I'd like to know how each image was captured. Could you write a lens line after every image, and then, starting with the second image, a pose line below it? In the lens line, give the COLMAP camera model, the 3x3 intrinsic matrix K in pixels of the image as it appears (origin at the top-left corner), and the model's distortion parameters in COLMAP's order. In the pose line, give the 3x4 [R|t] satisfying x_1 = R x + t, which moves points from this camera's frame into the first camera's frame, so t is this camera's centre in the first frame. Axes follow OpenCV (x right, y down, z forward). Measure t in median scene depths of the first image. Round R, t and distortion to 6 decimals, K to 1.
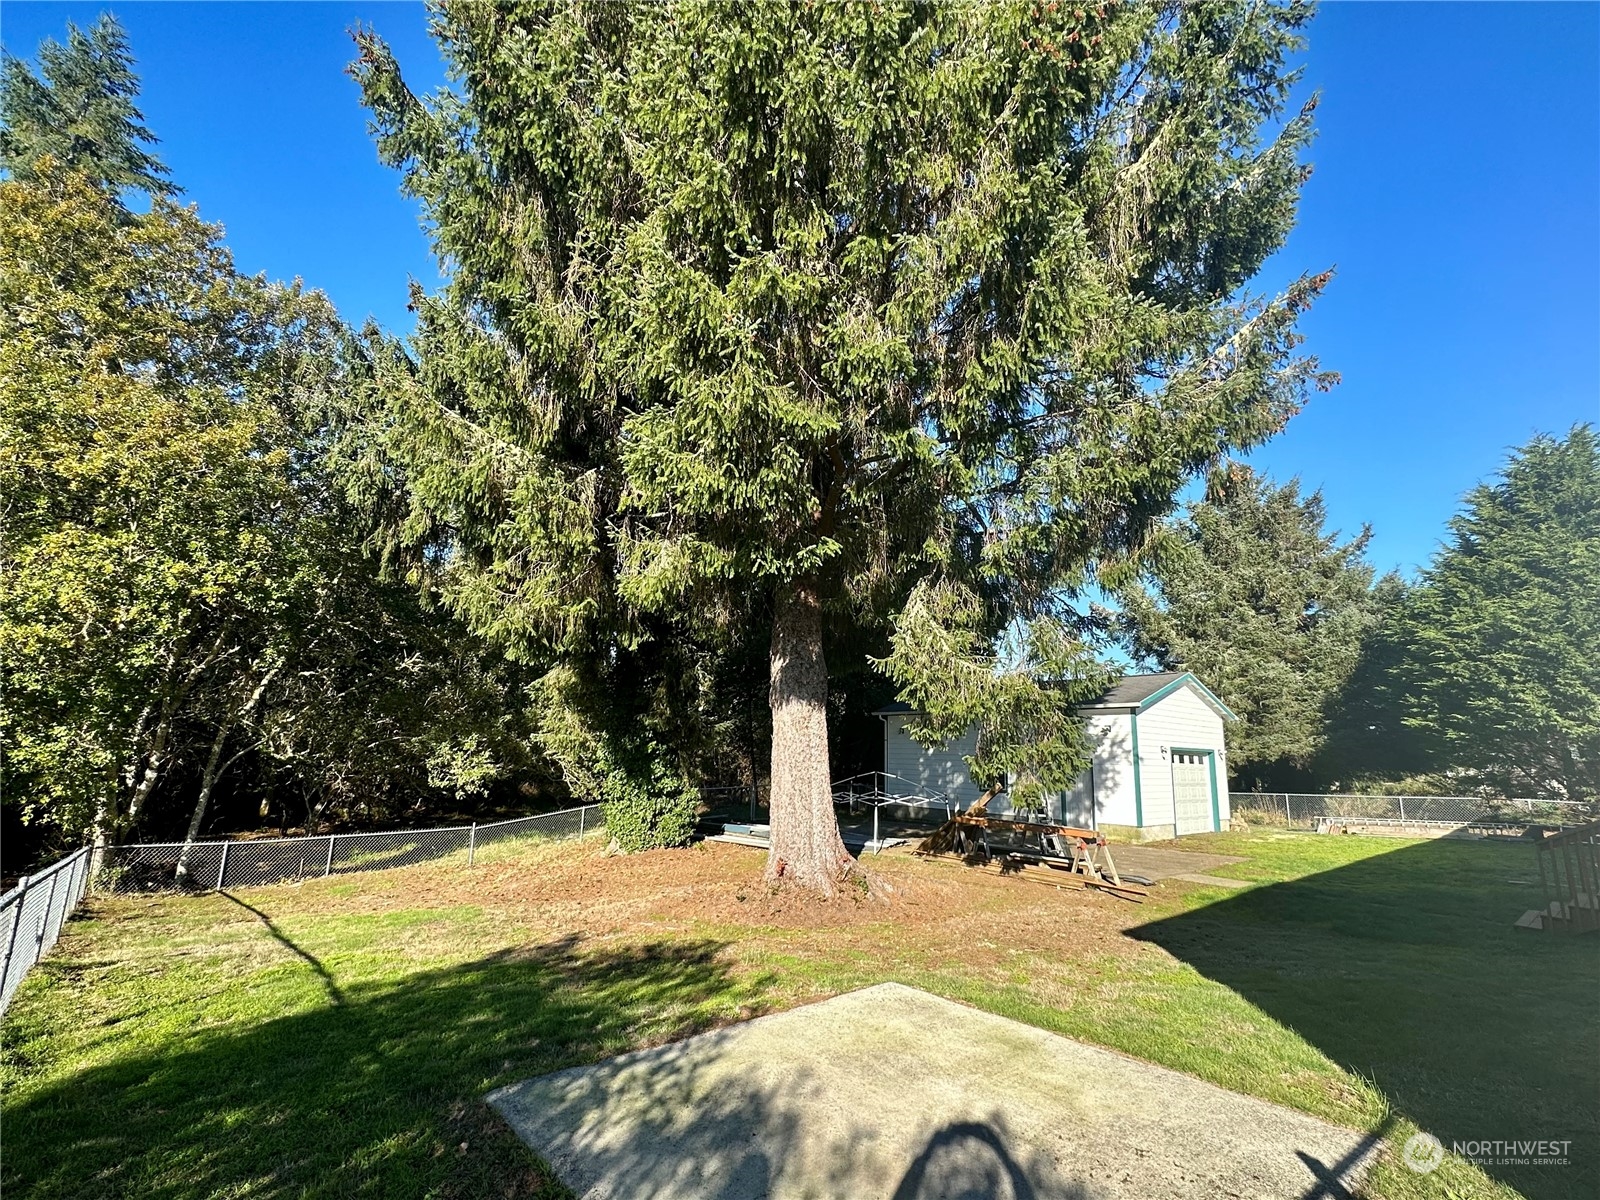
lens RADIAL K [[757.7, 0, 800.0], [0, 757.7, 600.0], [0, 0, 1]] dist [0.000637, 0.000090]
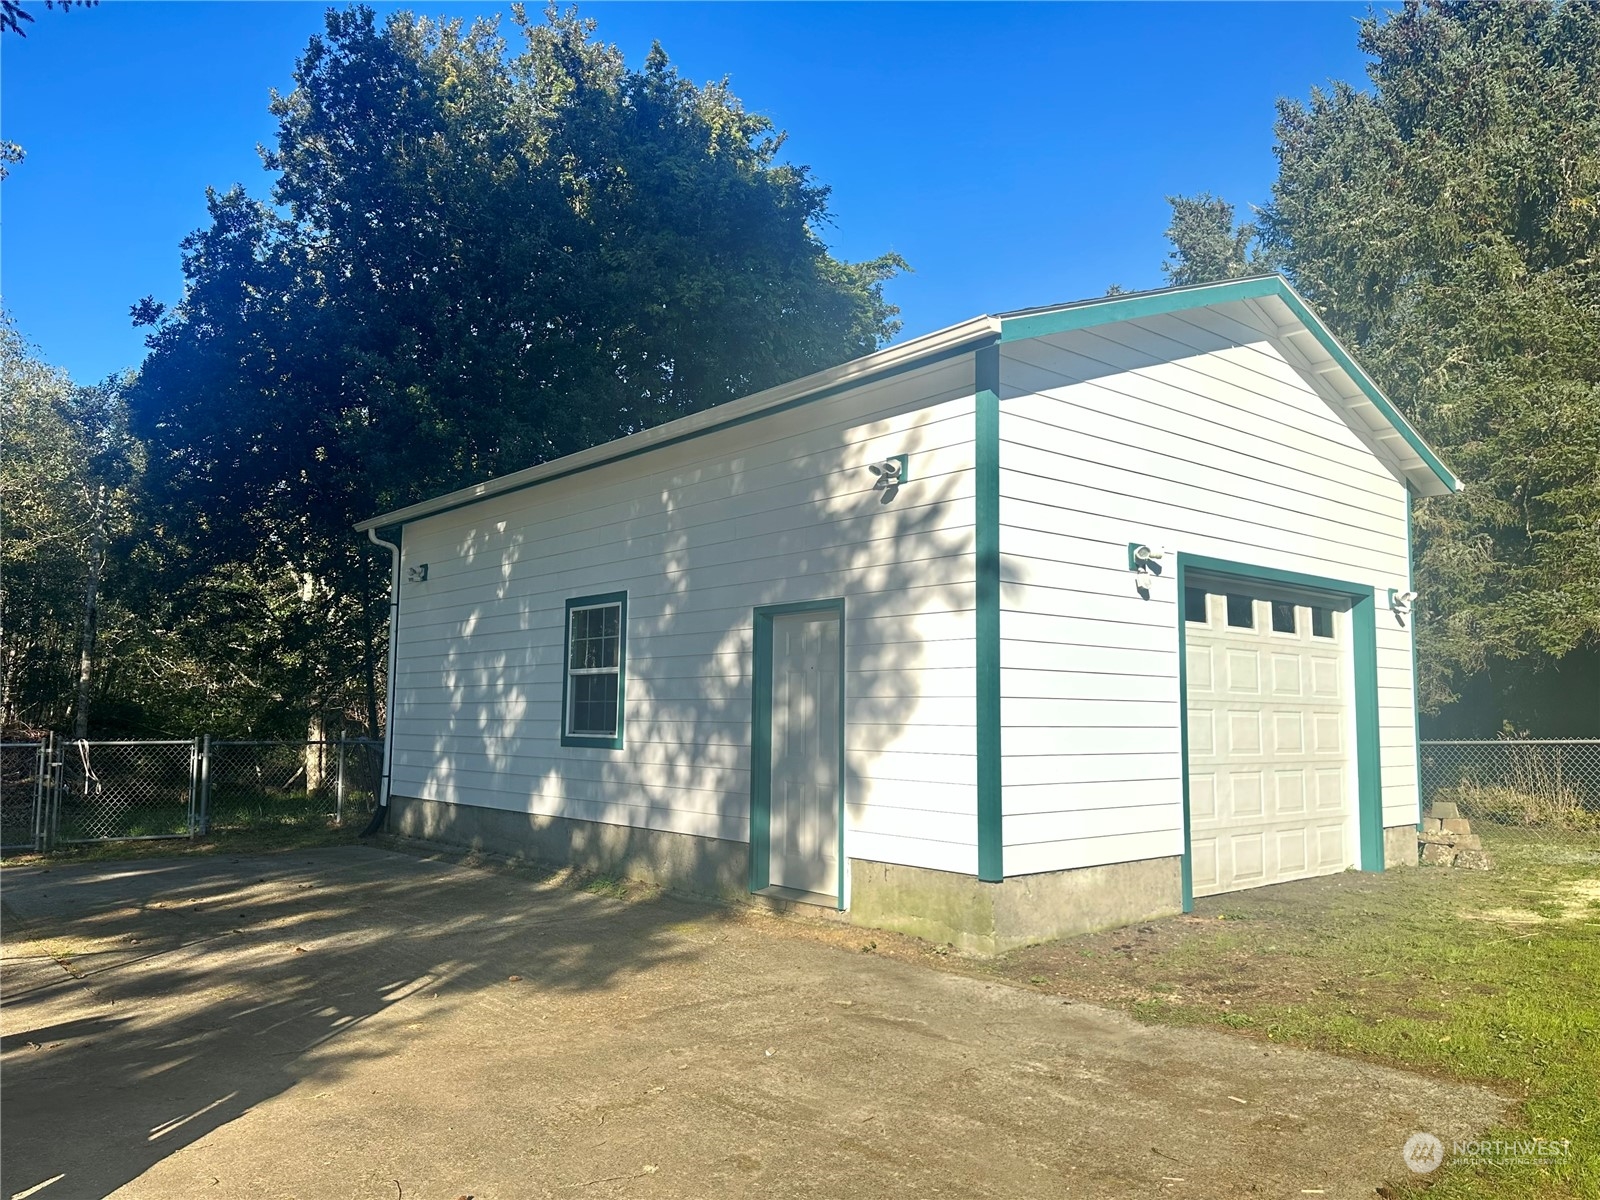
lens RADIAL K [[1155.4, 0, 800.0], [0, 1155.4, 600.0], [0, 0, 1]] dist [0.020531, -0.005014]
pose [[0.999811, -0.018816, -0.004887, 0.345319], [0.019219, 0.994490, 0.103059, 0.158857], [0.002921, -0.103133, 0.994663, 0.585560]]
